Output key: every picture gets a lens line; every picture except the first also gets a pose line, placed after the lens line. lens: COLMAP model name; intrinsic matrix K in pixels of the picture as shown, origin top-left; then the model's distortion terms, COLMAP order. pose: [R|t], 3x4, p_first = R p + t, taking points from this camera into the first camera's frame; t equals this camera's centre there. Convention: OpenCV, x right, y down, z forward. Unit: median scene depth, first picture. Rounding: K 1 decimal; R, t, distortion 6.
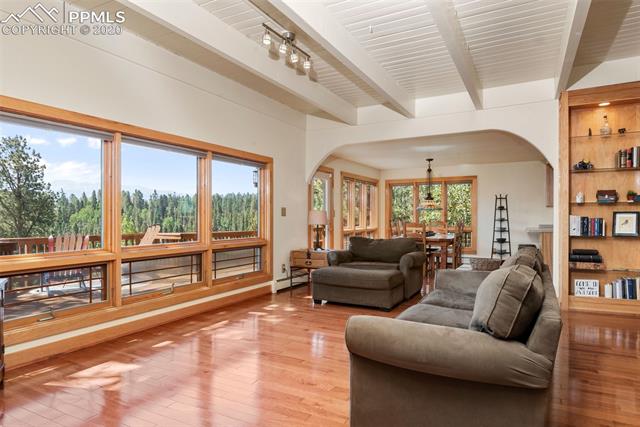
lens RADIAL K [[394.3, 0, 320.5], [0, 394.3, 216.3], [0, 0, 1]] dist [0.004349, -0.000443]
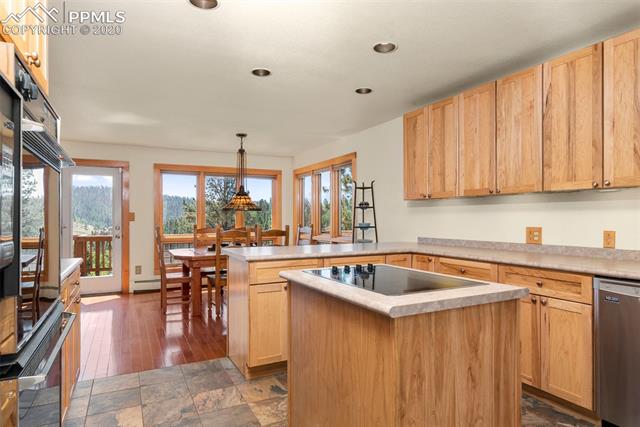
lens RADIAL K [[394.3, 0, 320.7], [0, 394.3, 216.4], [0, 0, 1]] dist [0.004349, -0.000443]
pose [[0.813553, -0.006601, -0.581453, 0.732567], [0.007714, 0.999970, -0.000559, -0.005721], [0.581439, -0.004030, 0.813580, 0.511626]]
